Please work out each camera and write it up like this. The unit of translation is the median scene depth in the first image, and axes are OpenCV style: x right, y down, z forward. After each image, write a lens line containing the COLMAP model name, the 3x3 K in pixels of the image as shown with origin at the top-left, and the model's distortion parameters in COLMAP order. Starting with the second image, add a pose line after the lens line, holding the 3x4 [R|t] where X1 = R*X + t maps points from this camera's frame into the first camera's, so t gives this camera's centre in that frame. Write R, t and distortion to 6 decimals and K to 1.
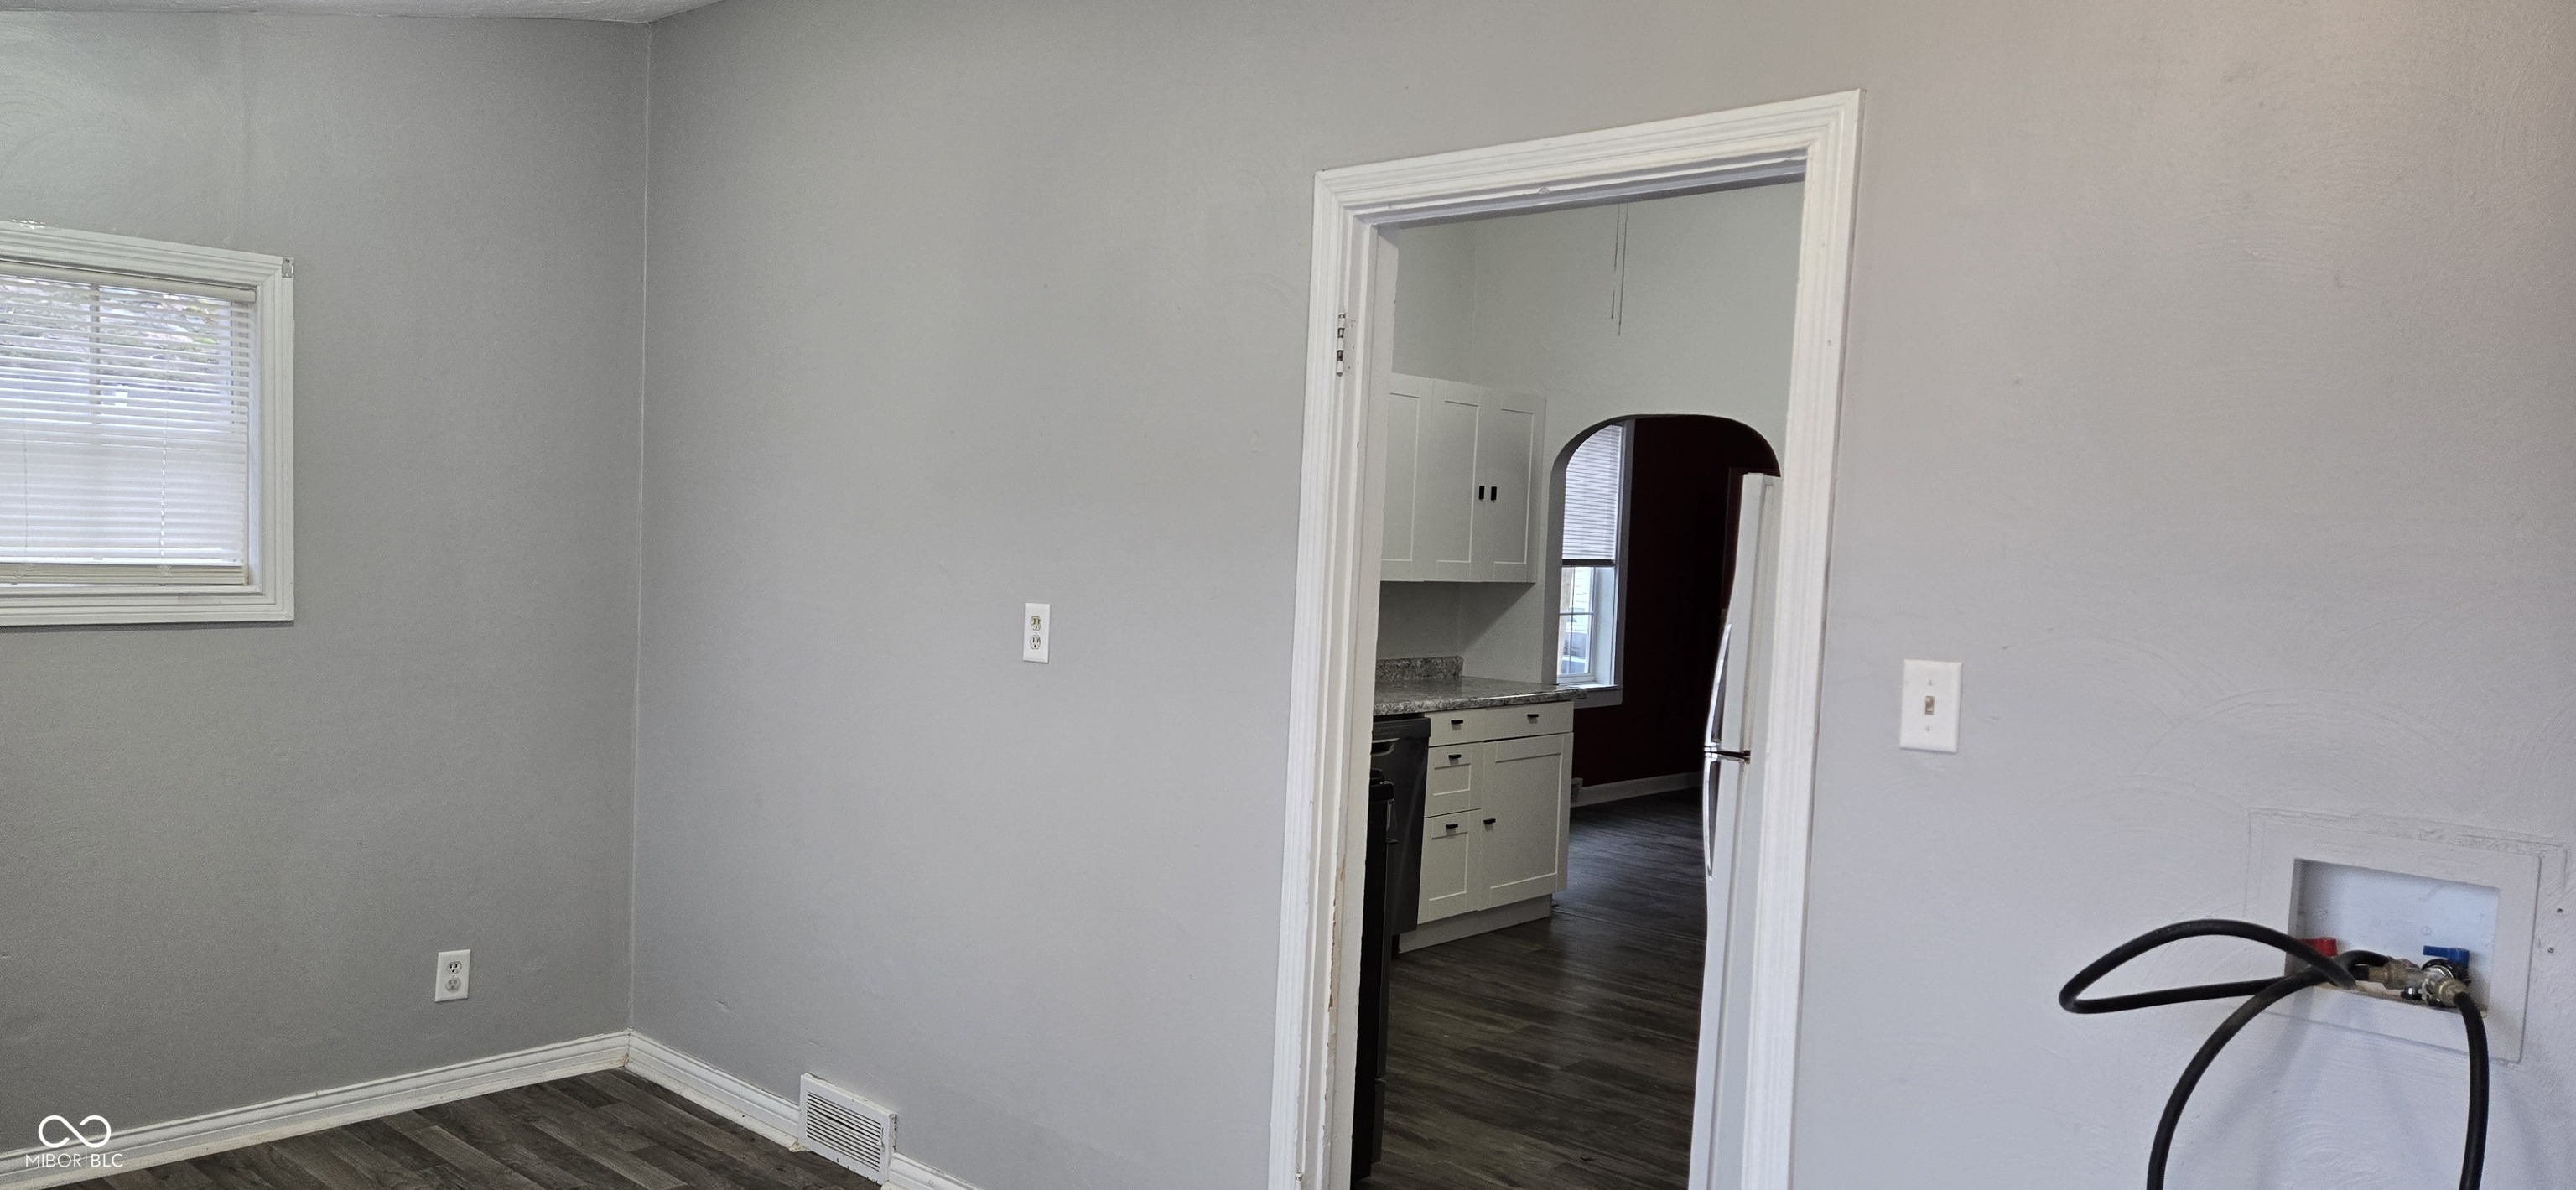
lens RADIAL K [[1684.9, 0, 1246.2], [0, 1684.9, 667.5], [0, 0, 1]] dist [0.063051, -0.064031]
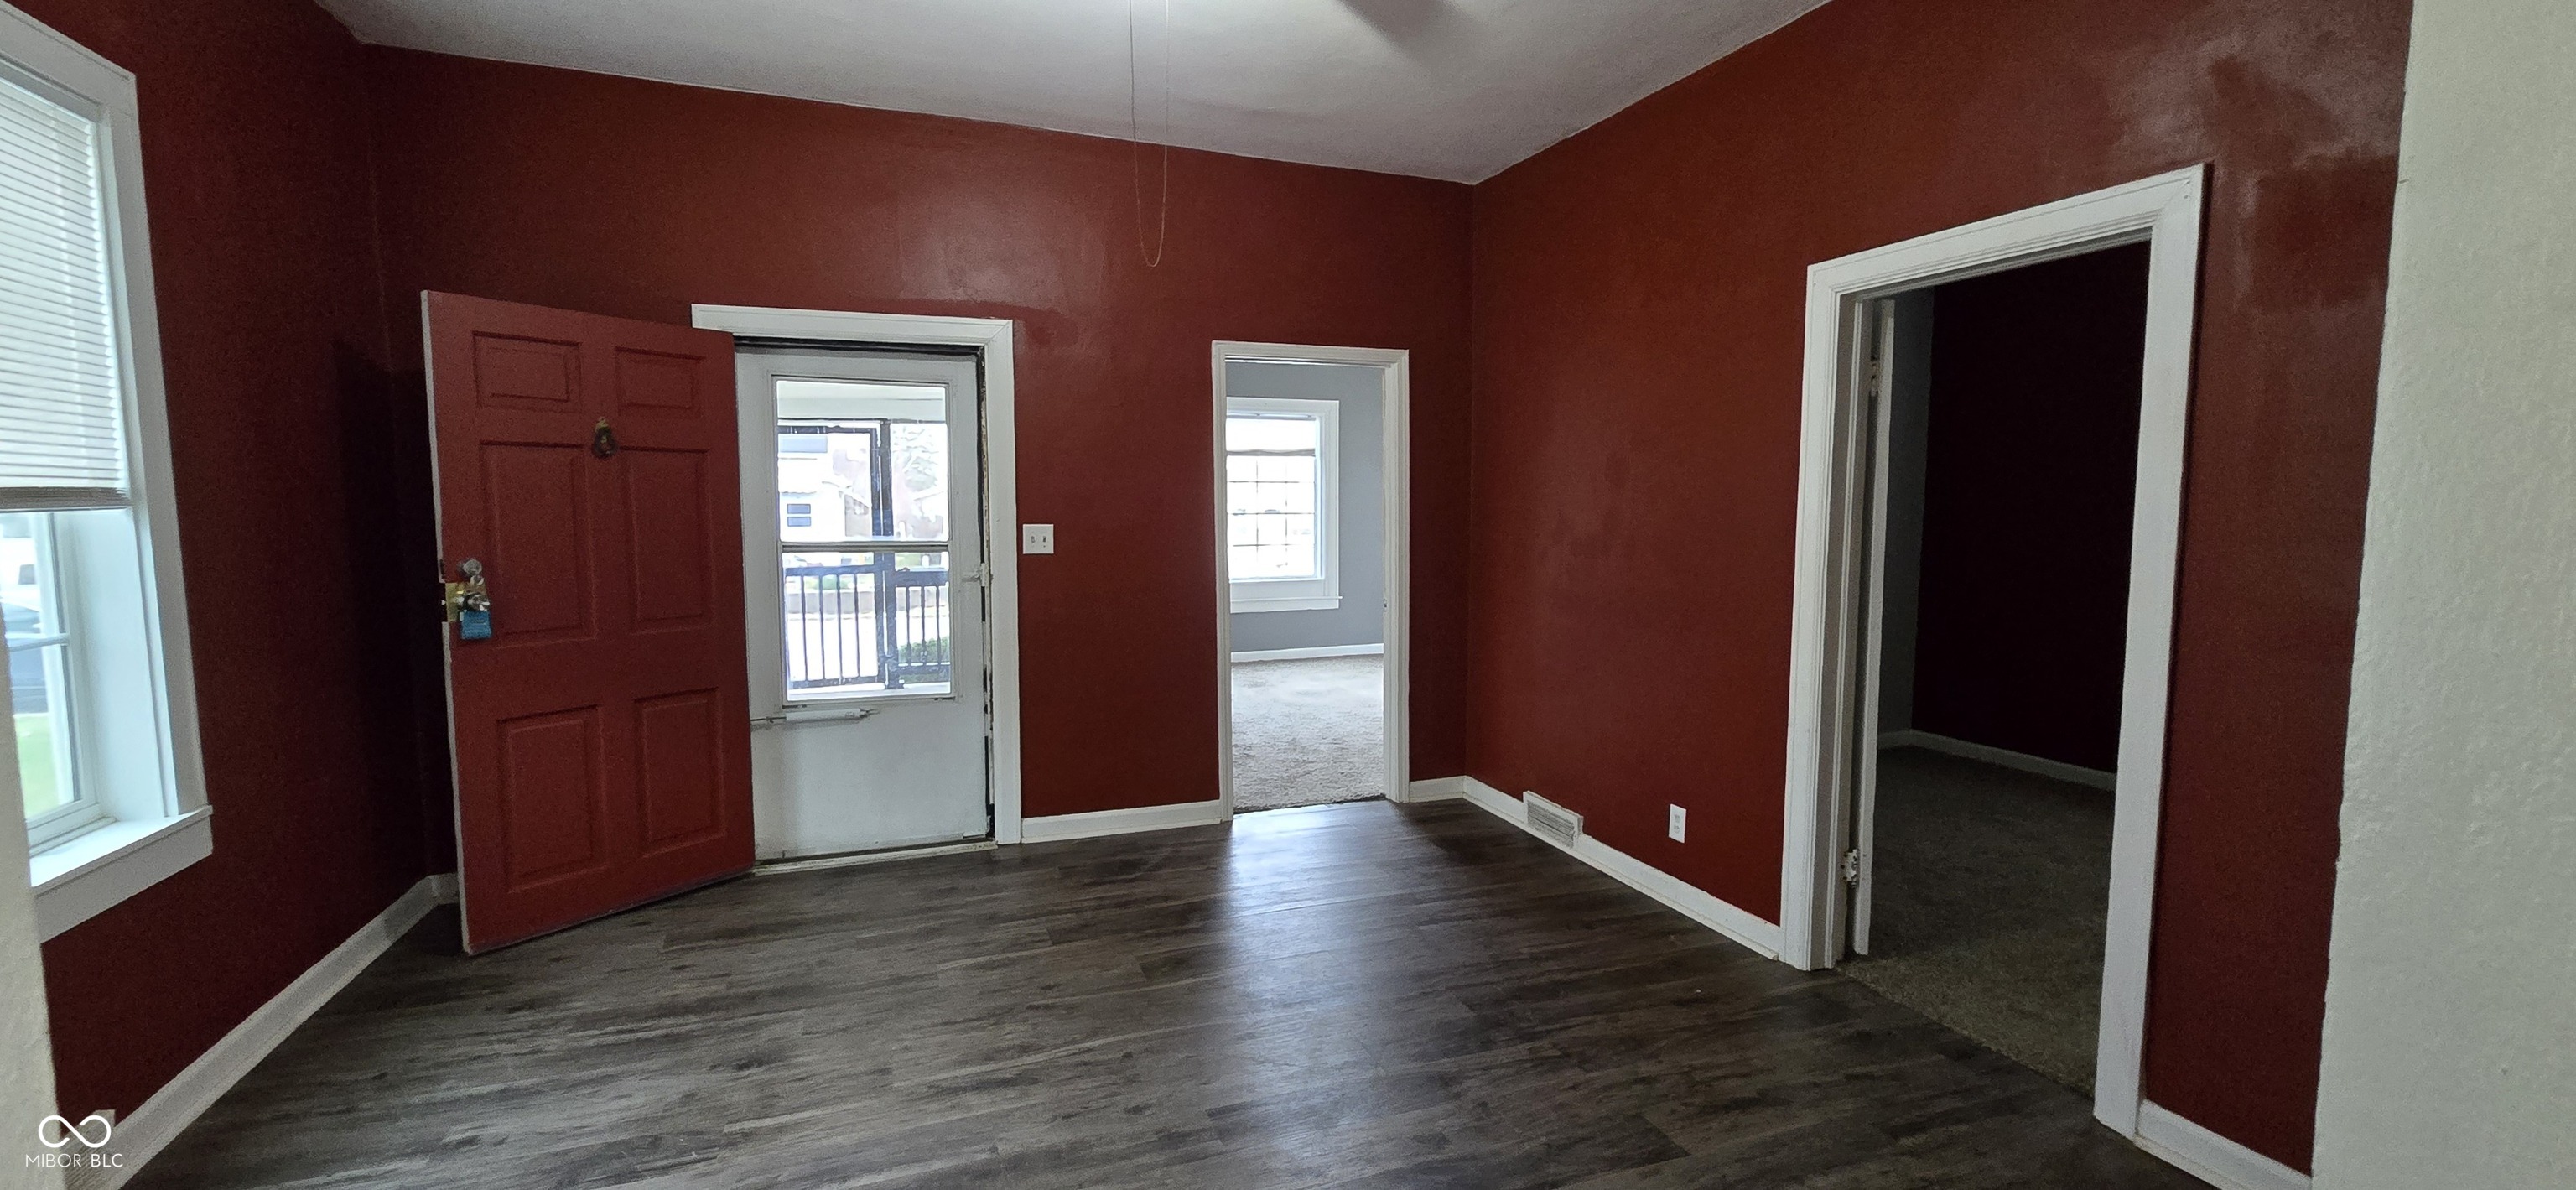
lens RADIAL K [[1049.0, 0, 1262.6], [0, 1049.0, 581.6], [0, 0, 1]] dist [-0.019042, 0.001476]
pose [[0.483591, -0.113506, 0.867903, 0.229744], [0.091998, 0.992655, 0.078561, -0.062532], [-0.870446, 0.041854, 0.490481, 1.098140]]
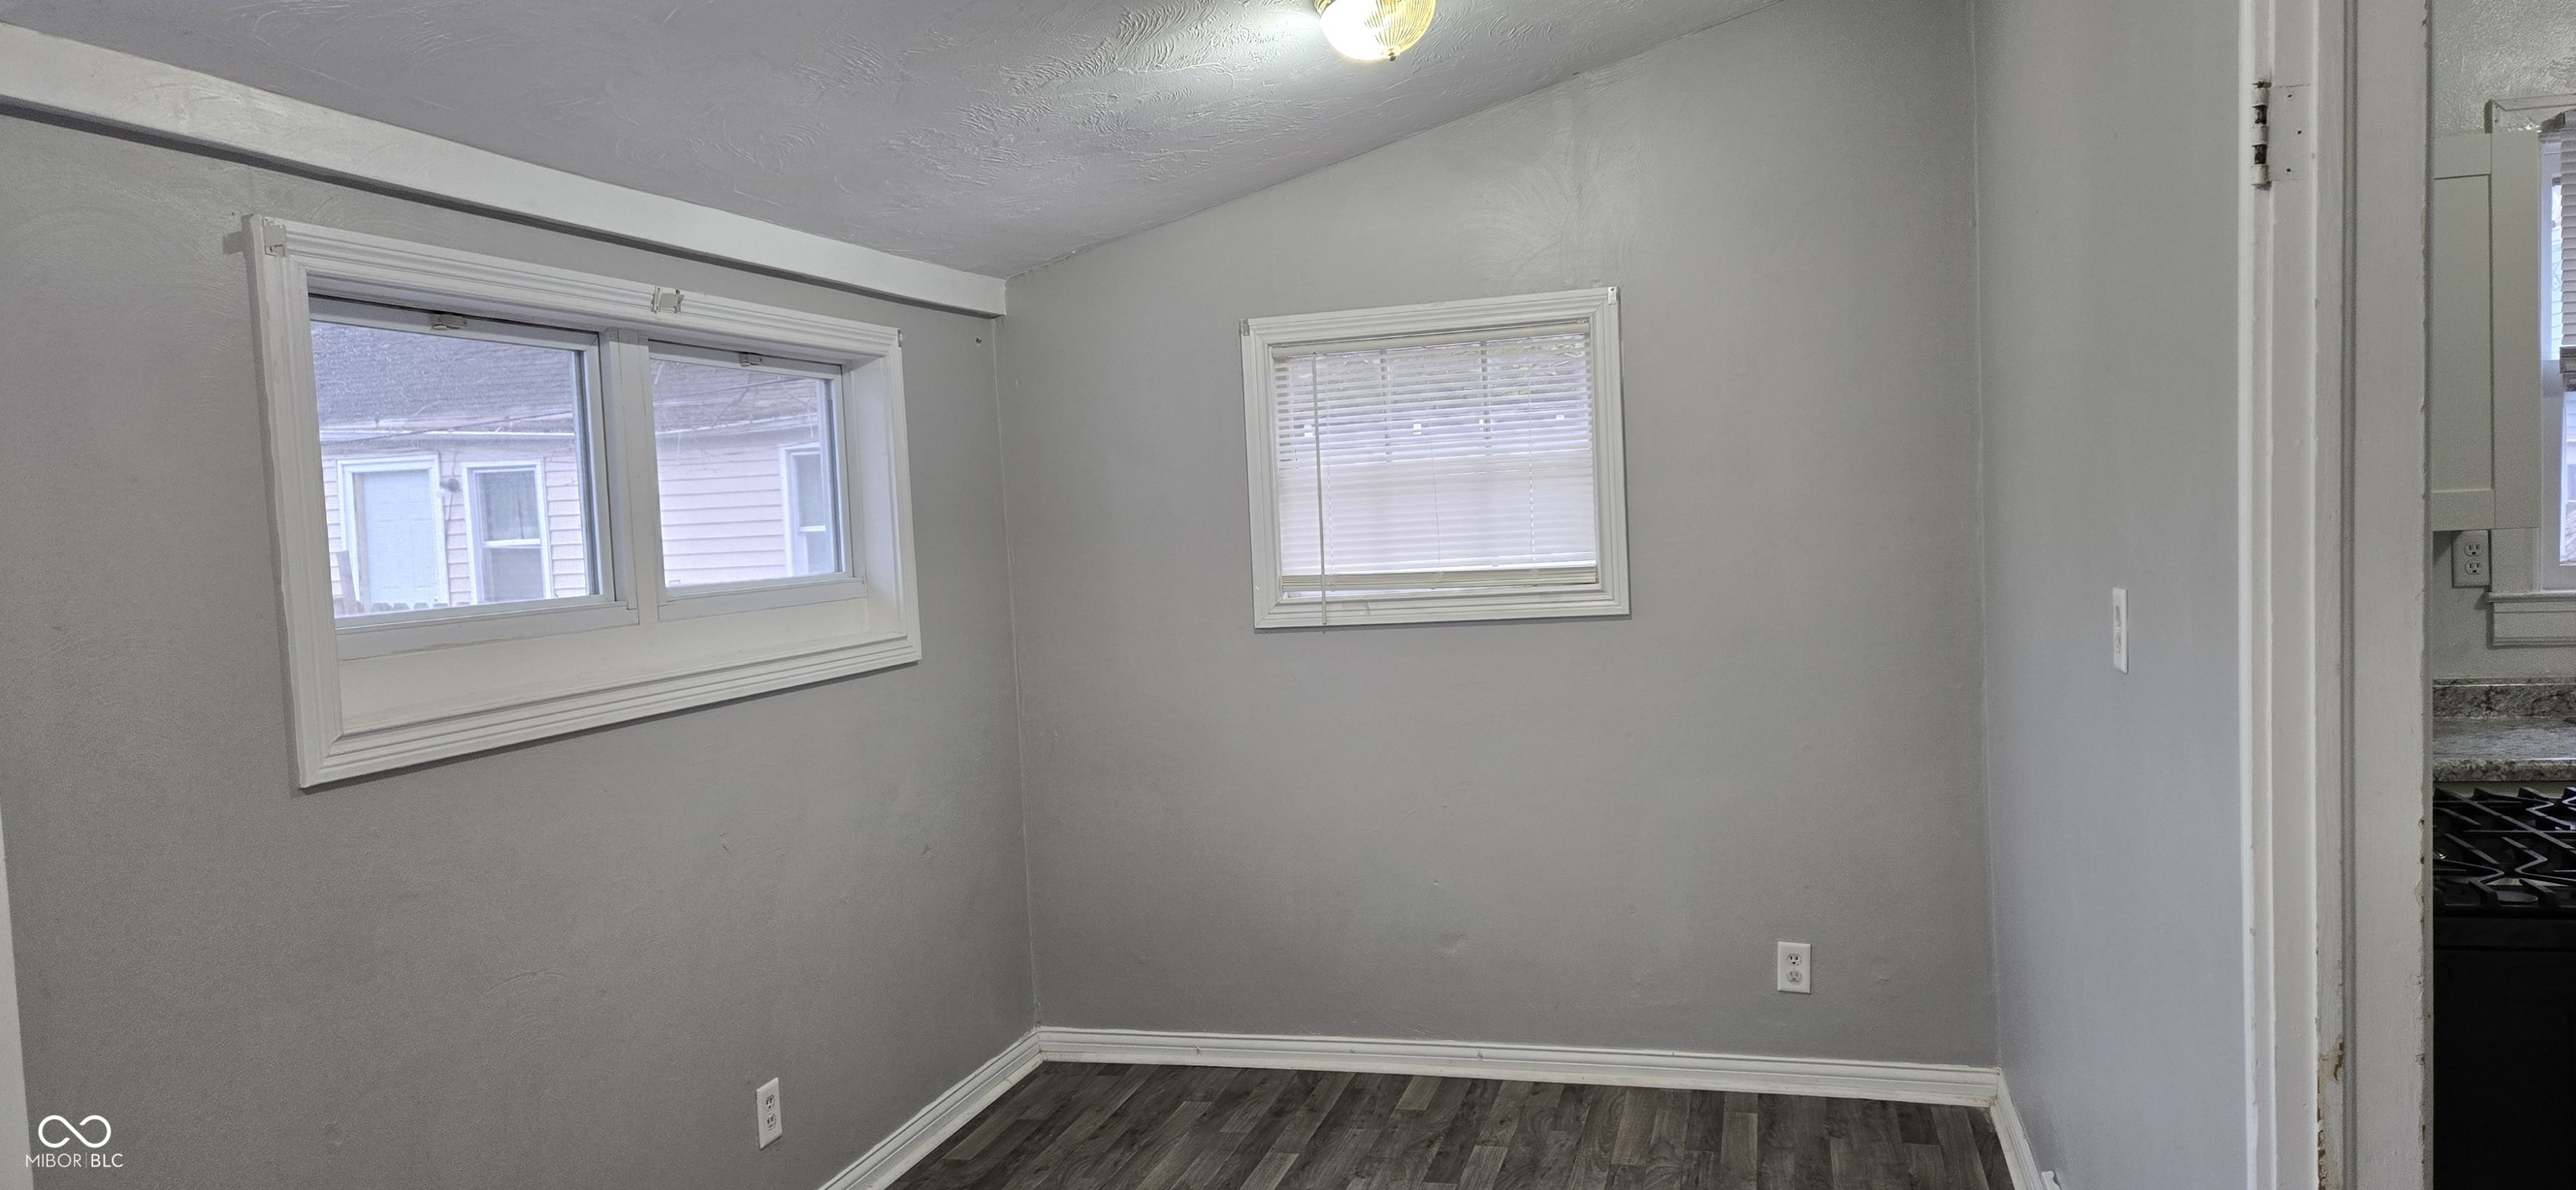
lens RADIAL K [[1684.9, 0, 1292.1], [0, 1684.9, 604.3], [0, 0, 1]] dist [0.063051, -0.064031]
pose [[0.444267, -0.016459, -0.895743, 0.207518], [-0.006969, 0.999737, -0.021827, -0.005320], [0.895867, 0.015940, 0.444036, 0.206837]]
